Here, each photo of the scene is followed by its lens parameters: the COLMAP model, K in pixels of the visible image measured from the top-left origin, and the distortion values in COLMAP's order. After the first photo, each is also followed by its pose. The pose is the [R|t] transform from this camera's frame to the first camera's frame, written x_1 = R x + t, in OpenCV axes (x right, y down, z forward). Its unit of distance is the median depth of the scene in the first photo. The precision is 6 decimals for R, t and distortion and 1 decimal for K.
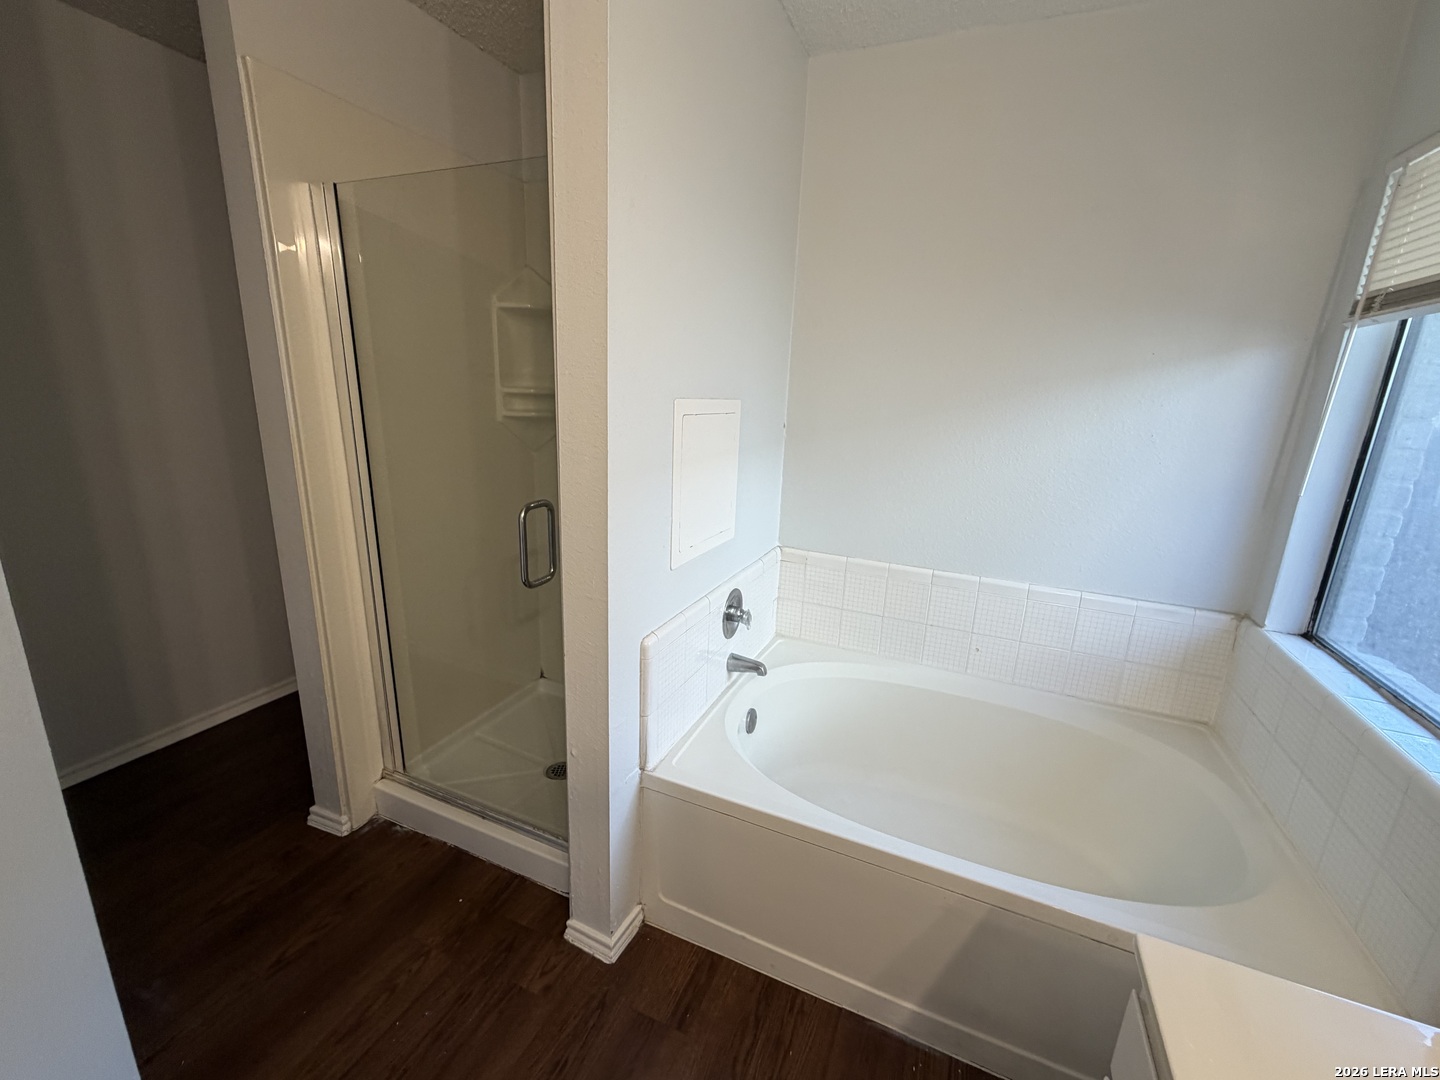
lens RADIAL K [[604.8, 0, 720.9], [0, 604.8, 542.1], [0, 0, 1]] dist [-0.001813, 0.000998]
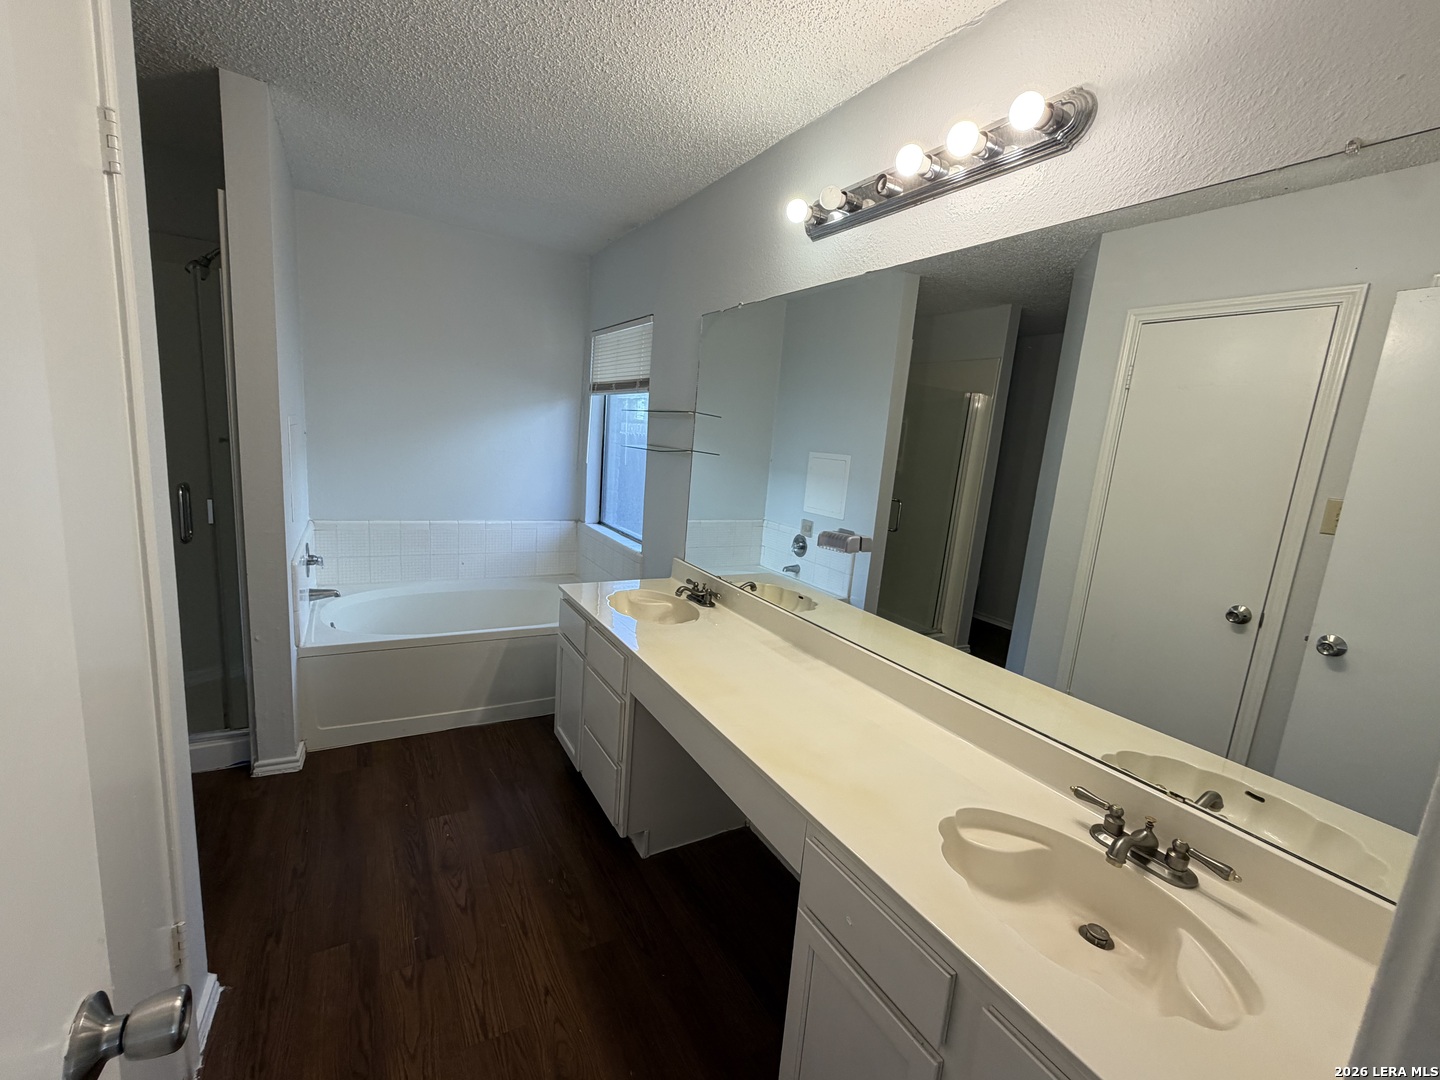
lens RADIAL K [[604.8, 0, 726.5], [0, 604.8, 547.2], [0, 0, 1]] dist [-0.001813, 0.000998]
pose [[0.582747, -0.140567, 0.800405, -0.658330], [0.147524, 0.986860, 0.065905, 0.166476], [-0.799152, 0.079673, 0.595826, -0.811990]]
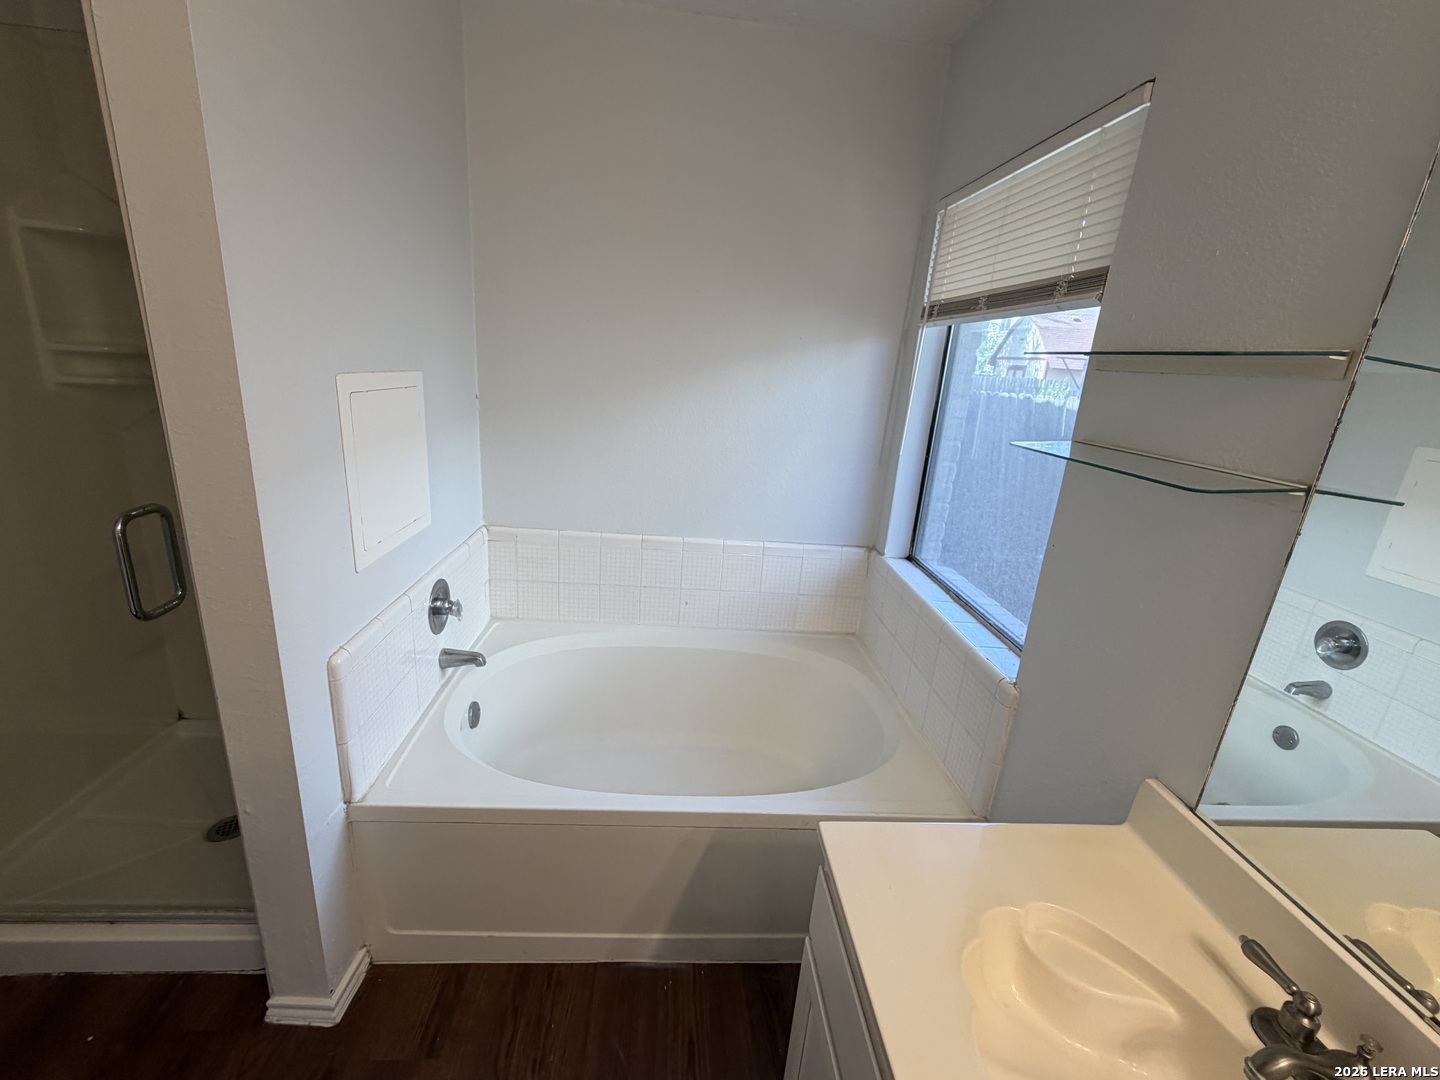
lens RADIAL K [[604.8, 0, 721.4], [0, 604.8, 540.3], [0, 0, 1]] dist [-0.001813, 0.000998]
pose [[0.887710, -0.106784, 0.447849, -0.001211], [0.076601, 0.993429, 0.085035, -0.031444], [-0.453986, -0.041181, 0.890057, -0.007772]]
